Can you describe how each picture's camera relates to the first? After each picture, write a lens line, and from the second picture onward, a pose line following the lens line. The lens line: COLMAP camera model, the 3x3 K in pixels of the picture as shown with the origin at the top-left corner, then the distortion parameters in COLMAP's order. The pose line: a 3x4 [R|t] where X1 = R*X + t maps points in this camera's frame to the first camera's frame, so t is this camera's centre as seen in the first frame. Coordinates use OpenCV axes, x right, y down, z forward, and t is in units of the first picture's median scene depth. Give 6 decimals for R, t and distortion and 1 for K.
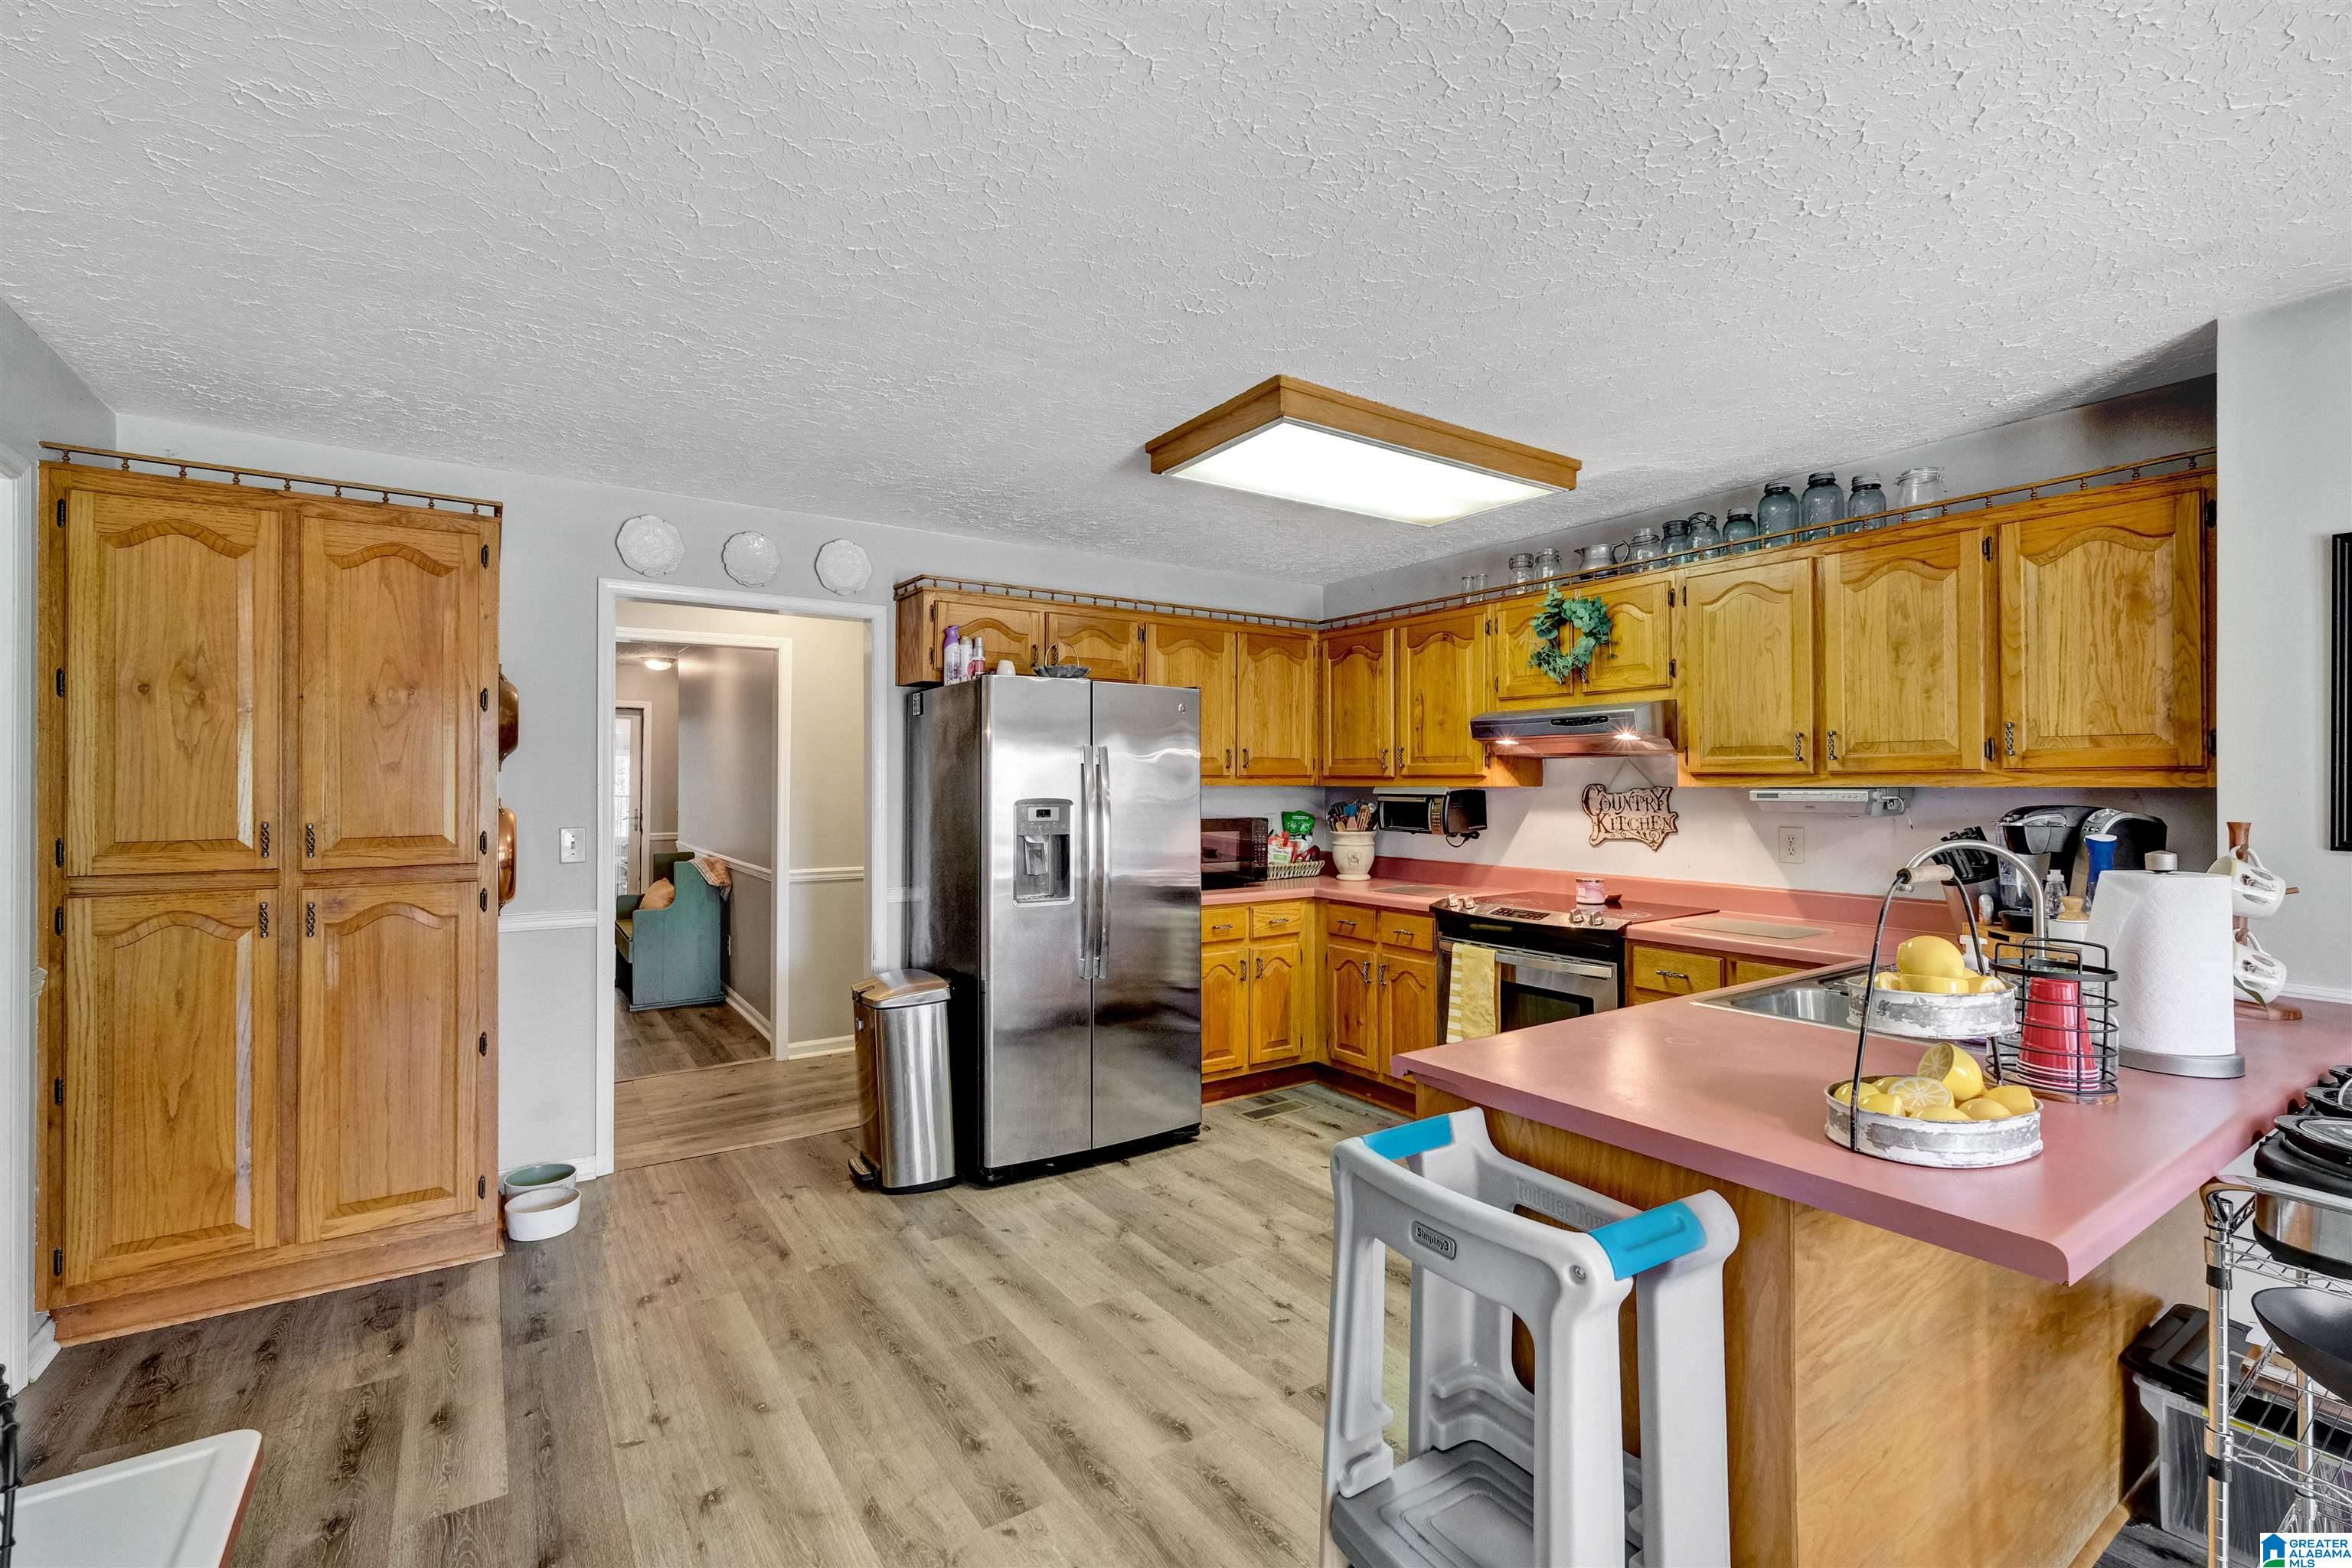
lens RADIAL K [[1053.3, 0, 1197.6], [0, 1053.3, 770.1], [0, 0, 1]] dist [0.000800, 0.000295]
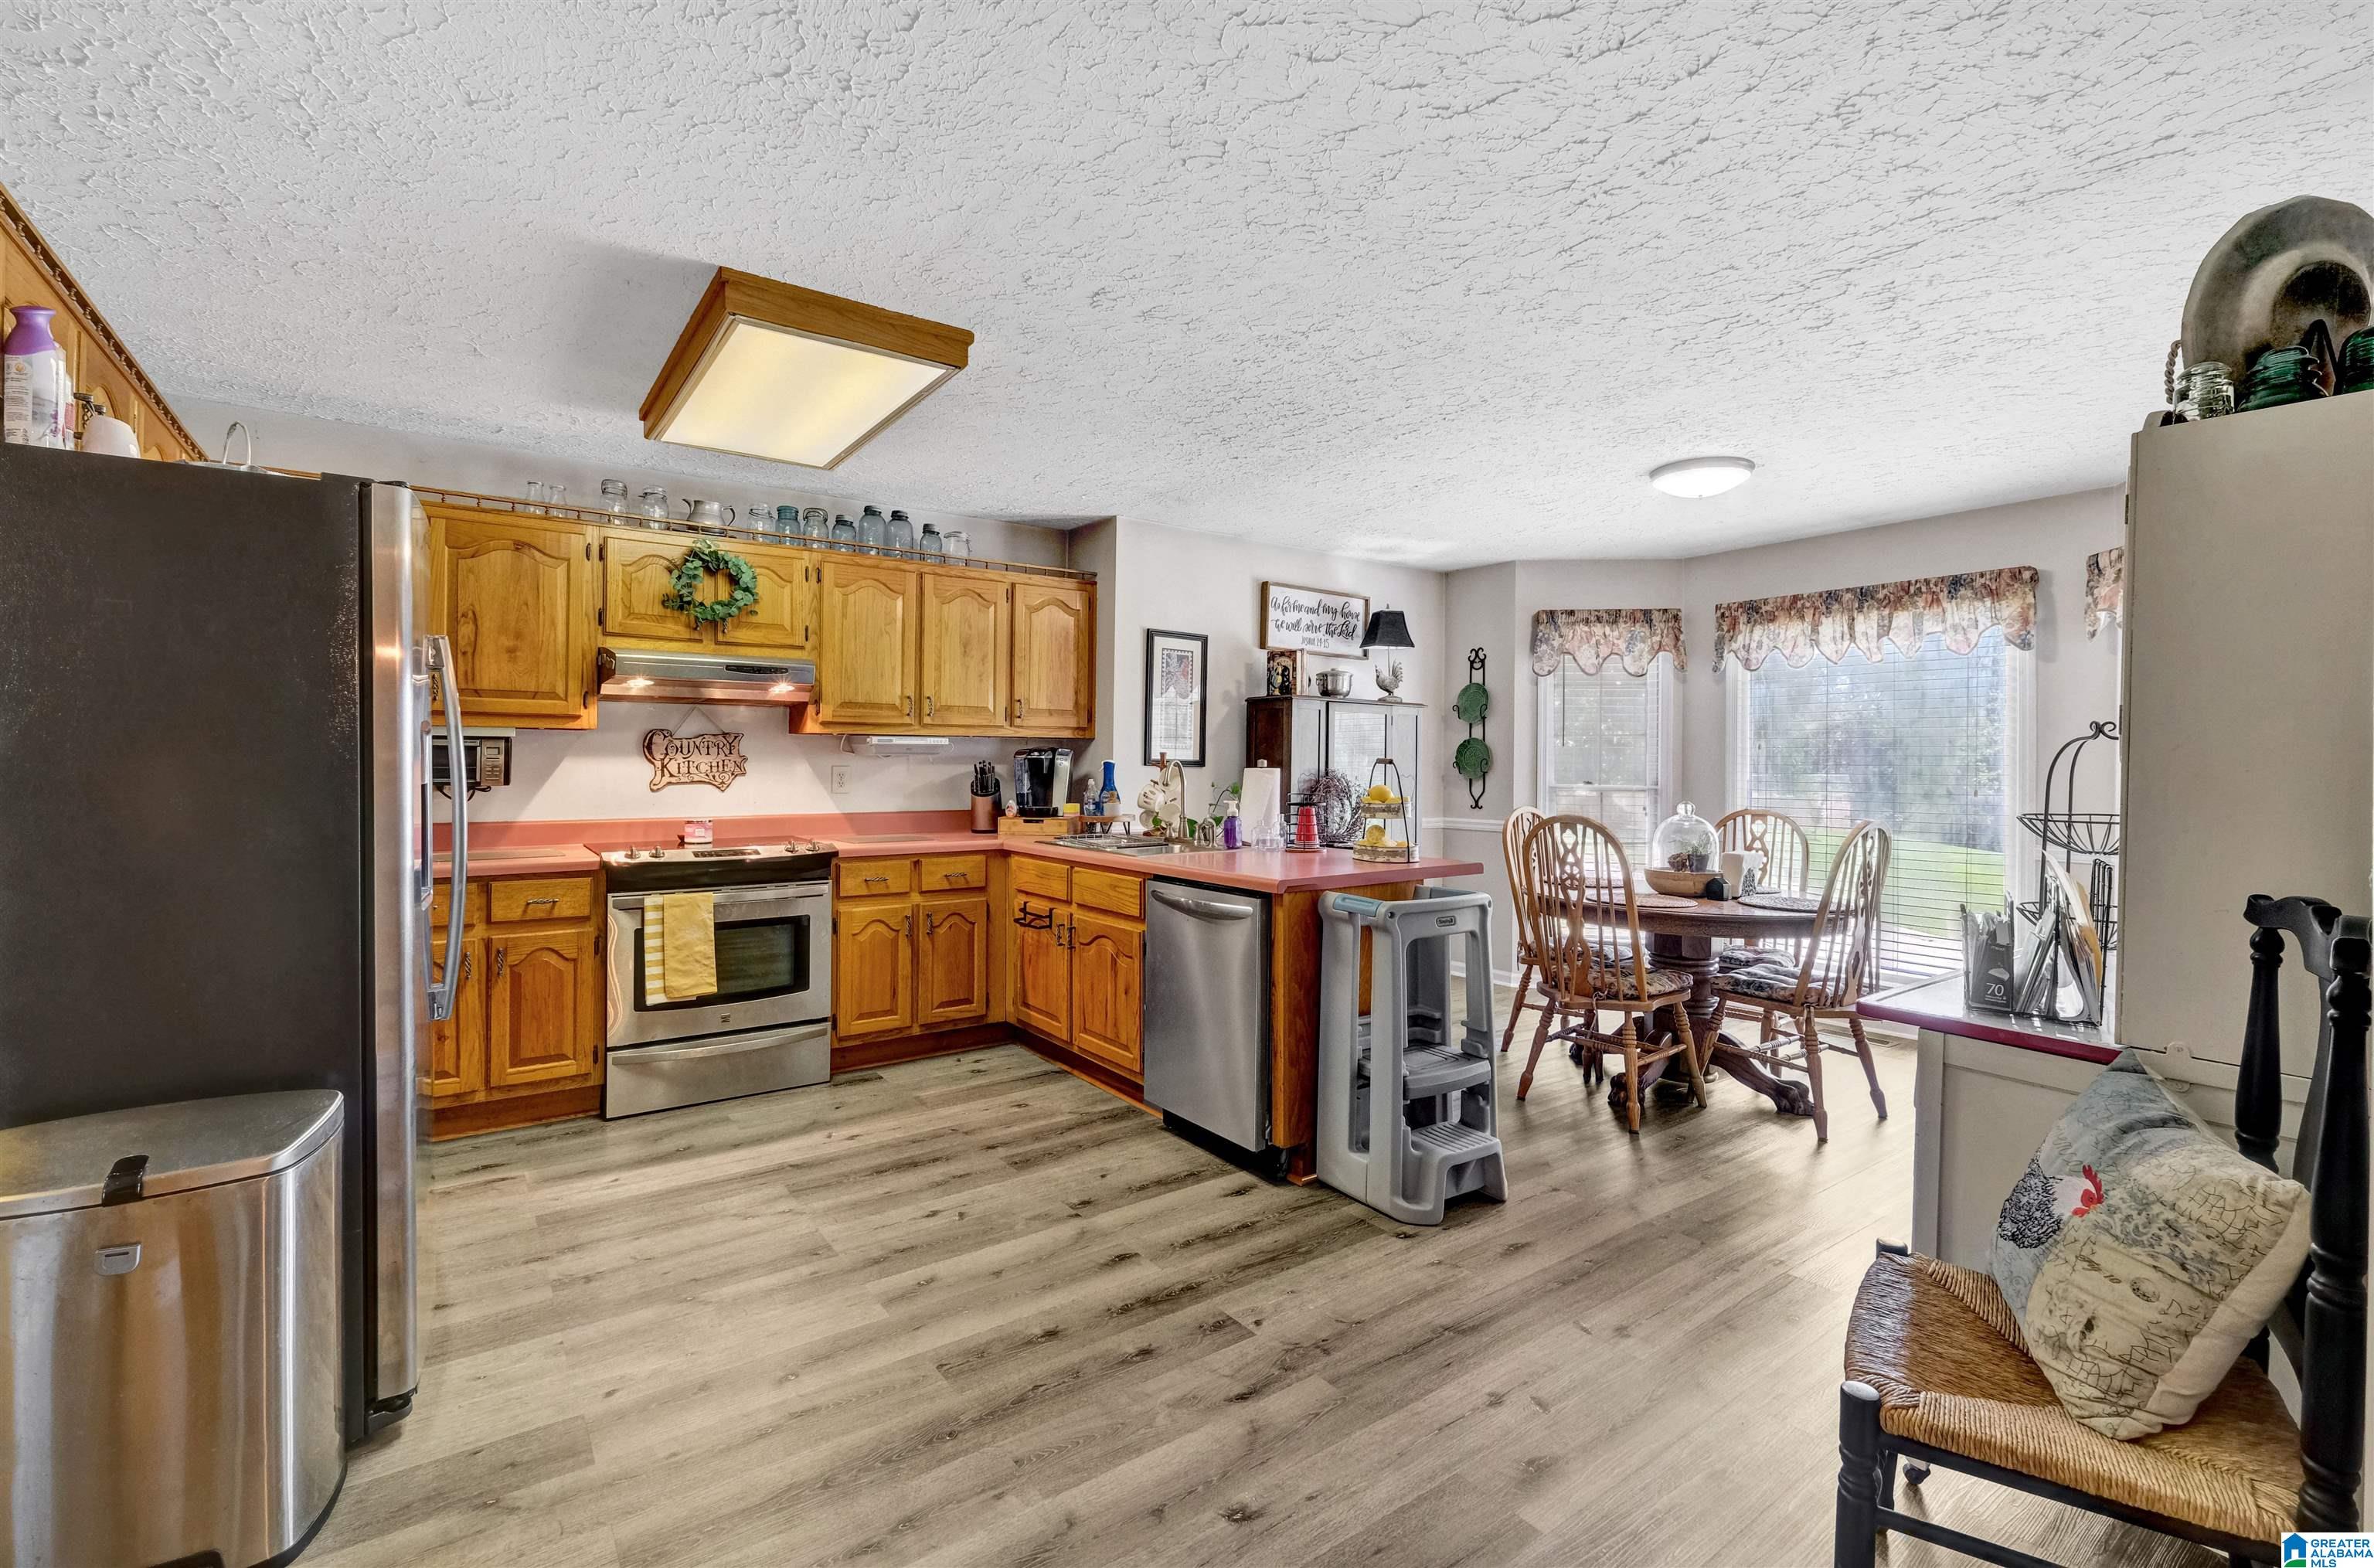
lens RADIAL K [[1022.6, 0, 1189.9], [0, 1022.6, 775.8], [0, 0, 1]] dist [0.000182, -0.000055]
pose [[-0.029745, -0.012136, 0.999484, -0.757037], [-0.018173, 0.999768, 0.011599, 0.045352], [-0.999392, -0.017819, -0.029959, 0.631951]]
